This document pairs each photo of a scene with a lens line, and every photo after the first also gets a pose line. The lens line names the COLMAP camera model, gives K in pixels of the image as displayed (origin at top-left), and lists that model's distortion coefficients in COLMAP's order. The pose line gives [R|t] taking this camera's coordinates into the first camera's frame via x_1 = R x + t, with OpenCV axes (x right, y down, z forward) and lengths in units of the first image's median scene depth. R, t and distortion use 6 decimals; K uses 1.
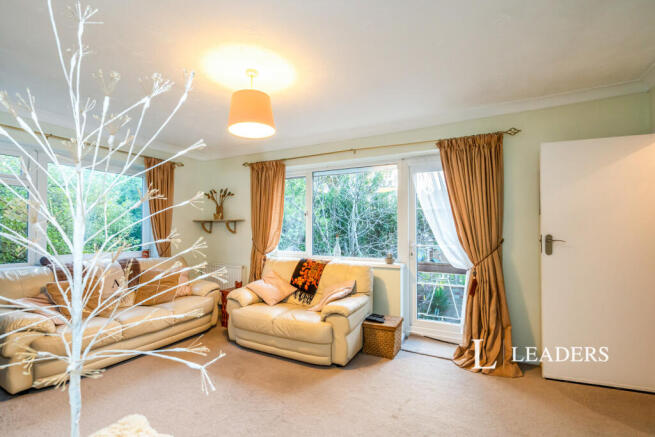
lens RADIAL K [[300.8, 0, 323.9], [0, 300.8, 220.0], [0, 0, 1]] dist [0.005324, 0.001157]
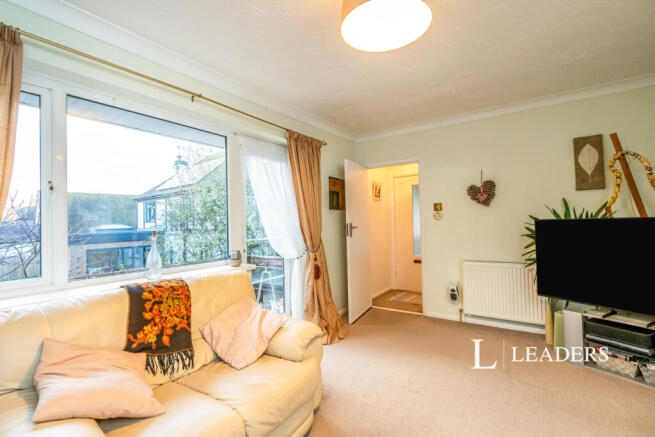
lens RADIAL K [[300.8, 0, 324.1], [0, 300.8, 218.3], [0, 0, 1]] dist [0.005324, 0.001157]
pose [[0.140107, 0.010567, 0.990080, -0.502072], [-0.007890, 0.999923, -0.009555, 0.028807], [-0.990105, -0.006473, 0.140180, 0.676211]]
